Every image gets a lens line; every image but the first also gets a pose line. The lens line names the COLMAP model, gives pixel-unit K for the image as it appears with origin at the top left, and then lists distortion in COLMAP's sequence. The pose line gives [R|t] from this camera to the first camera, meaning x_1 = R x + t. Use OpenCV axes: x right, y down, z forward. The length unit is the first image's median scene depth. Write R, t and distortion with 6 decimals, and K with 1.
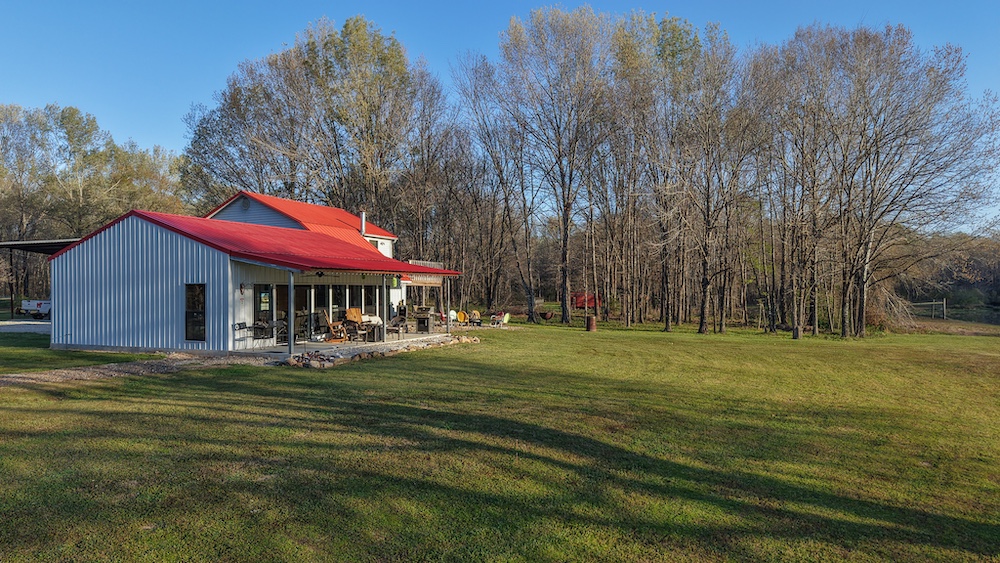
lens RADIAL K [[696.4, 0, 500.0], [0, 696.4, 281.5], [0, 0, 1]] dist [-0.011294, -0.001518]
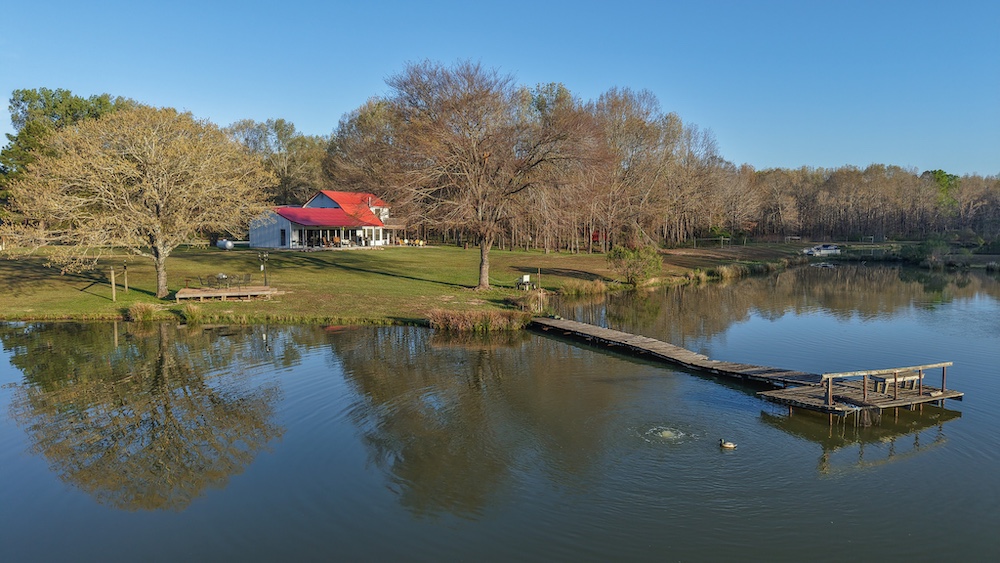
lens RADIAL K [[696.4, 0, 500.0], [0, 696.4, 281.5], [0, 0, 1]] dist [-0.011294, -0.001518]
pose [[0.956701, 0.036643, -0.288758, 1.602246], [-0.008034, 0.994991, 0.099645, -0.090831], [0.290962, -0.093011, 0.952203, -2.018772]]
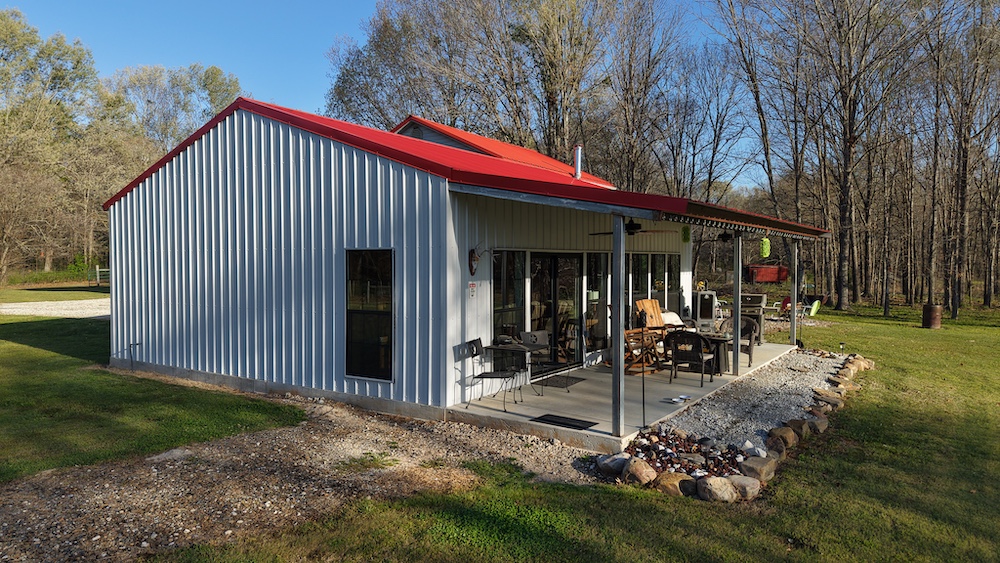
lens RADIAL K [[664.6, 0, 500.0], [0, 664.6, 281.5], [0, 0, 1]] dist [-0.001672, -0.000472]
pose [[0.985481, 0.010390, -0.169465, -0.273413], [-0.003118, 0.999065, 0.043118, 0.005153], [0.169755, -0.041964, 0.984592, 0.575433]]
